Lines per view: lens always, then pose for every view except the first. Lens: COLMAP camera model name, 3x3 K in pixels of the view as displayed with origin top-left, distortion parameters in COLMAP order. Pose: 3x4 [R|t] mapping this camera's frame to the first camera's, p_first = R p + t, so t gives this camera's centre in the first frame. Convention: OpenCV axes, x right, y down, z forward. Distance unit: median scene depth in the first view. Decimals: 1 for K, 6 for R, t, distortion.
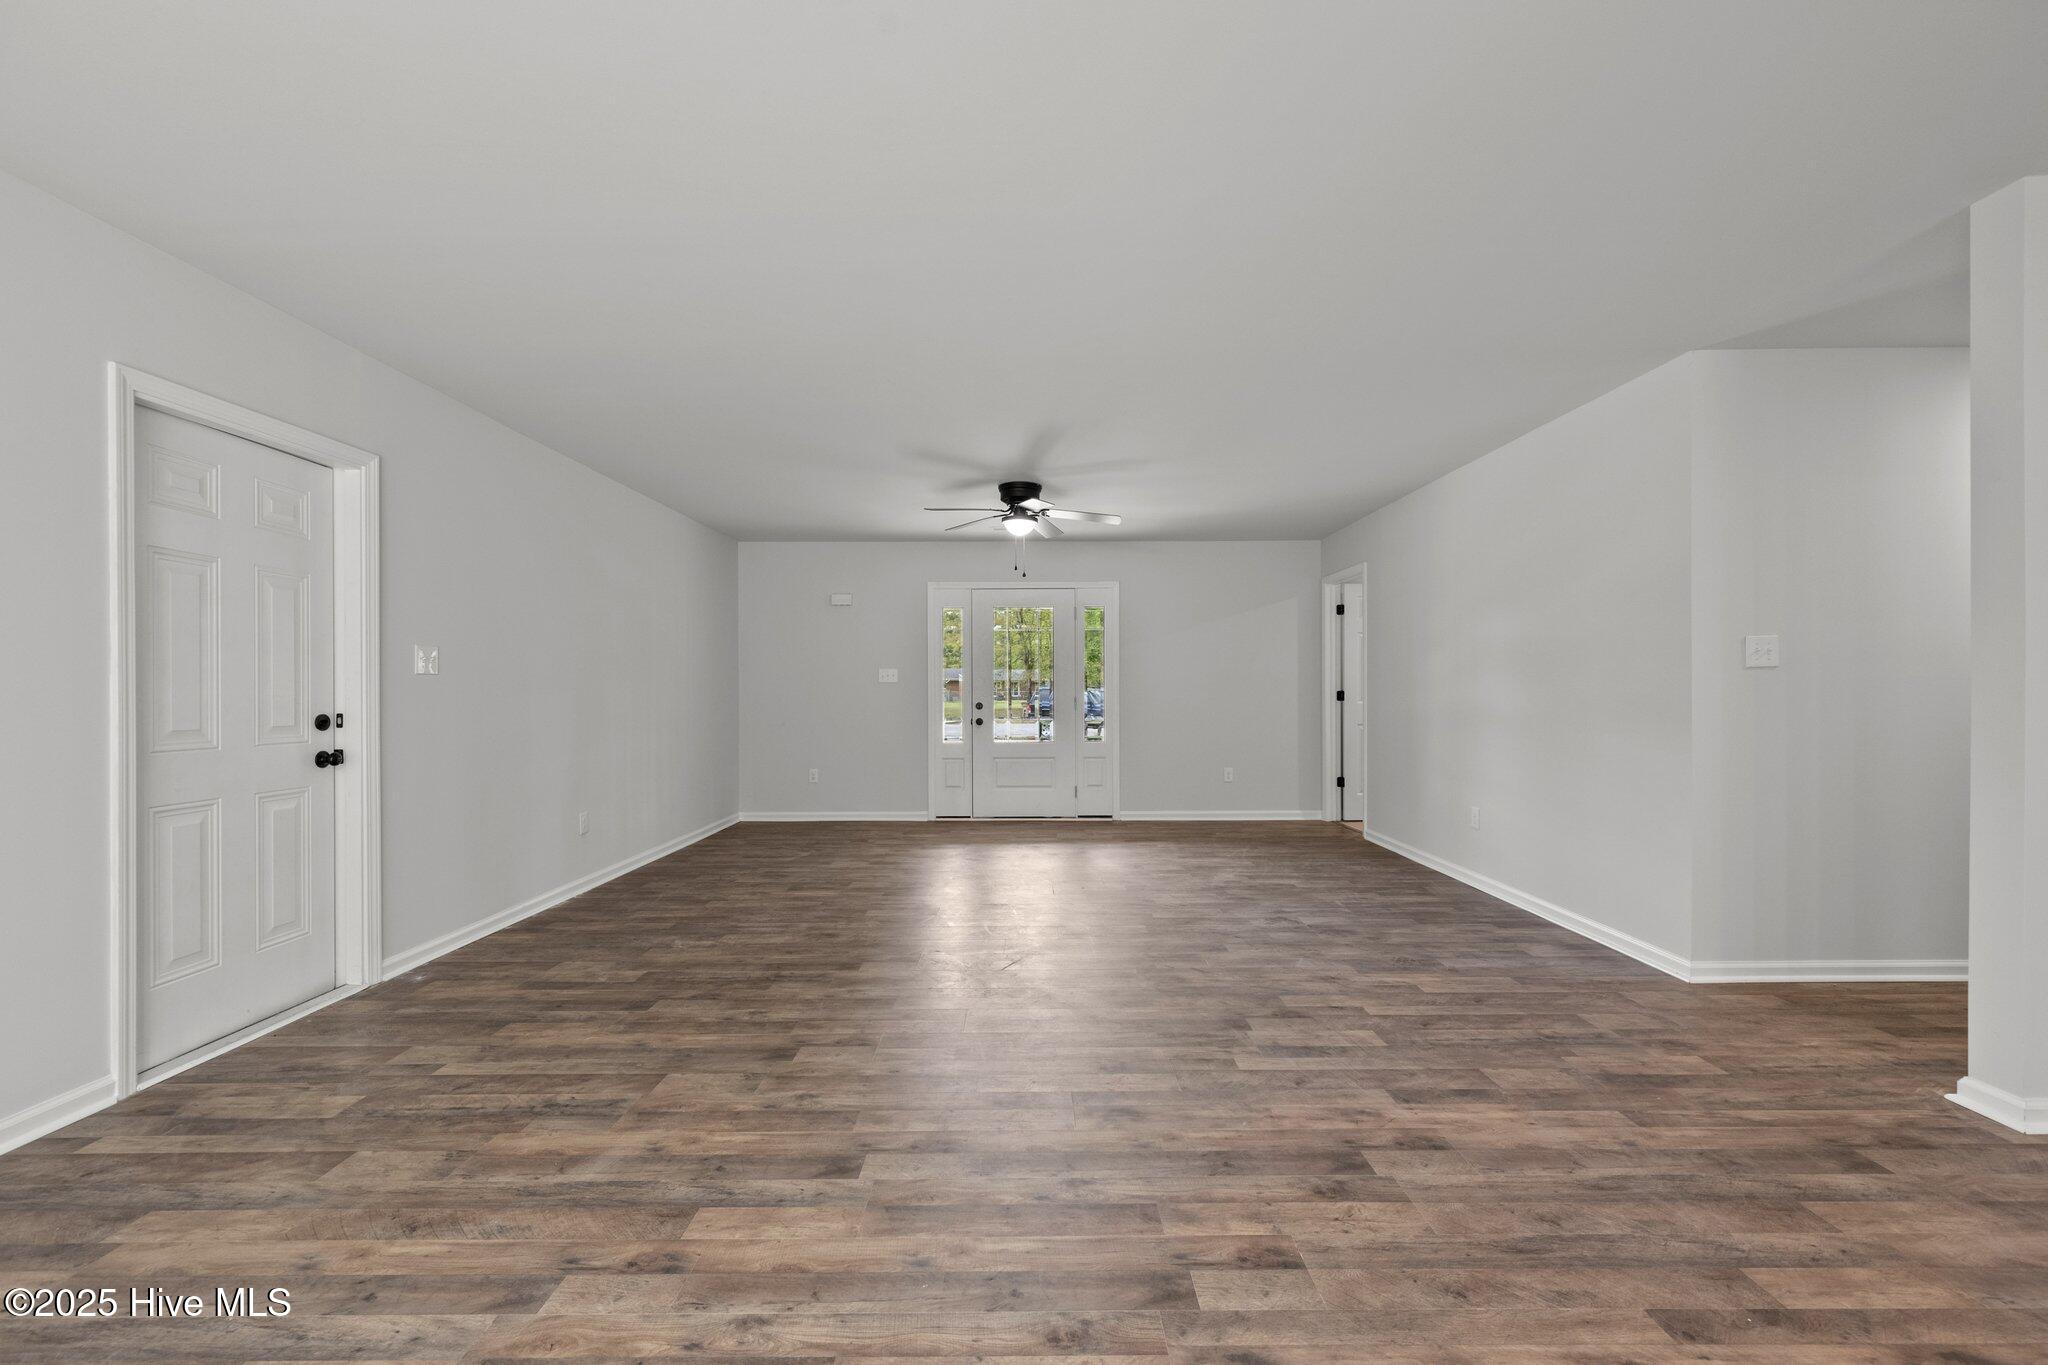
lens RADIAL K [[808.4, 0, 1028.1], [0, 808.4, 695.2], [0, 0, 1]] dist [-0.001470, -0.000201]
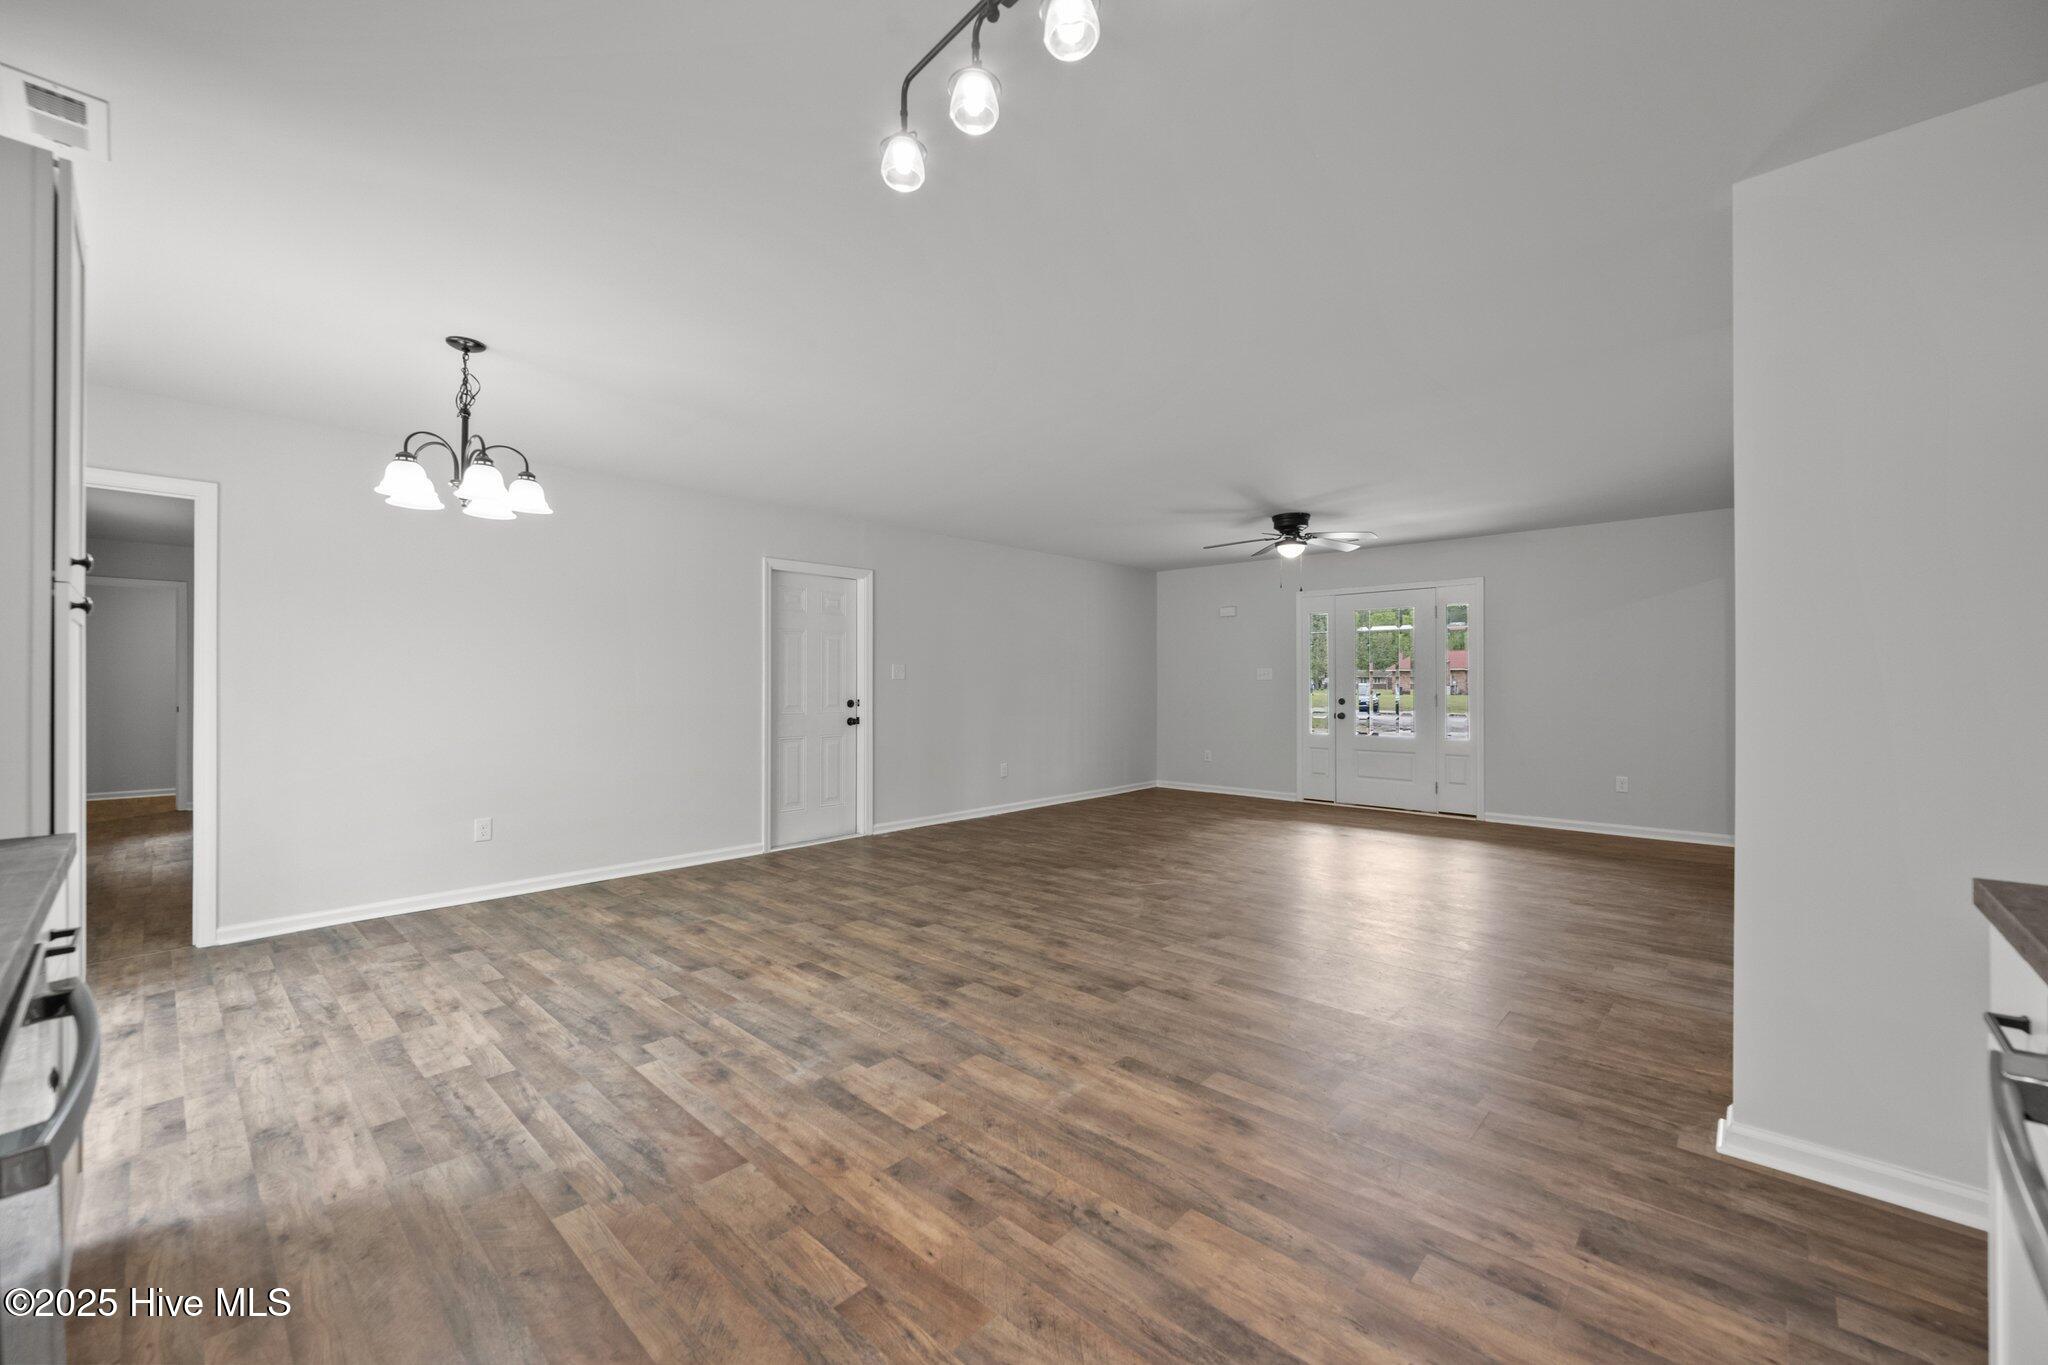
lens RADIAL K [[771.6, 0, 1016.3], [0, 771.6, 687.7], [0, 0, 1]] dist [0.001948, 0.000156]
pose [[0.740832, 0.007178, -0.671652, 0.796586], [-0.005883, 0.999974, 0.004197, -0.018641], [0.671664, 0.000842, 0.740855, -0.185256]]
